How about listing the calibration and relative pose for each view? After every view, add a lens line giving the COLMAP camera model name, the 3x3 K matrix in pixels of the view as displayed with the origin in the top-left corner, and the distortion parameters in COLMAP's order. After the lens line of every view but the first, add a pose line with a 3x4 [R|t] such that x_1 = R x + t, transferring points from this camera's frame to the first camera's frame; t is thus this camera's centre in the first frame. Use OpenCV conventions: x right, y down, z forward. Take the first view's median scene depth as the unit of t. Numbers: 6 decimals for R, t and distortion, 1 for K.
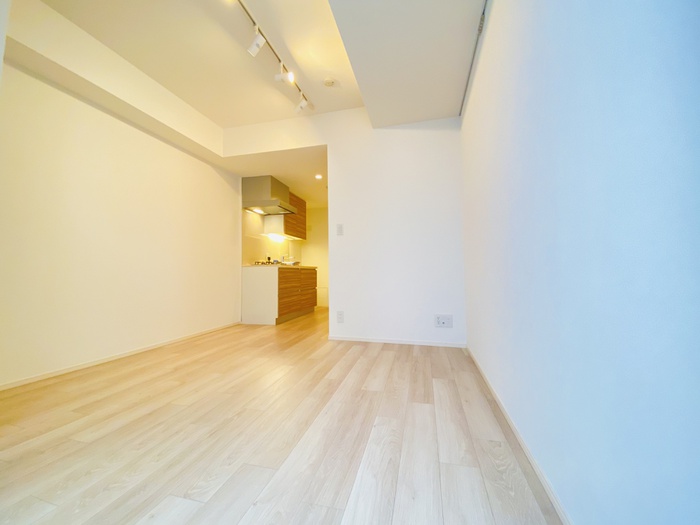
lens RADIAL K [[289.3, 0, 350.8], [0, 289.3, 265.7], [0, 0, 1]] dist [-0.001182, -0.000183]
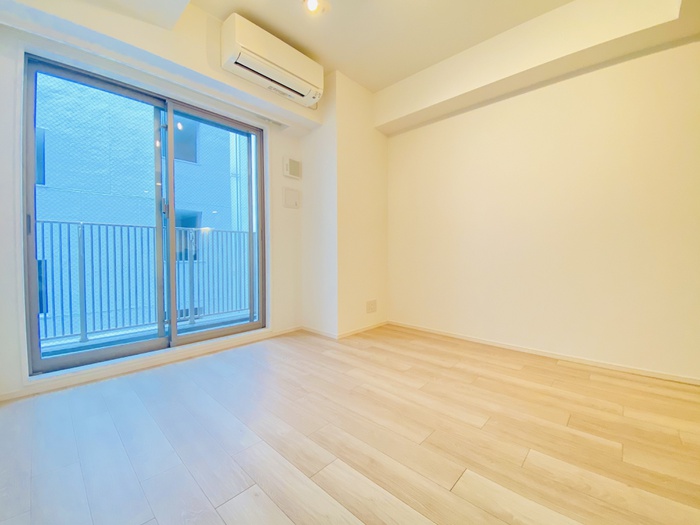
lens RADIAL K [[289.3, 0, 352.0], [0, 289.3, 258.2], [0, 0, 1]] dist [-0.001182, -0.000183]
pose [[-0.475240, 0.024943, -0.879503, 0.435194], [0.021117, 0.999633, 0.016939, -0.017761], [0.879603, -0.010522, -0.475592, 1.460697]]
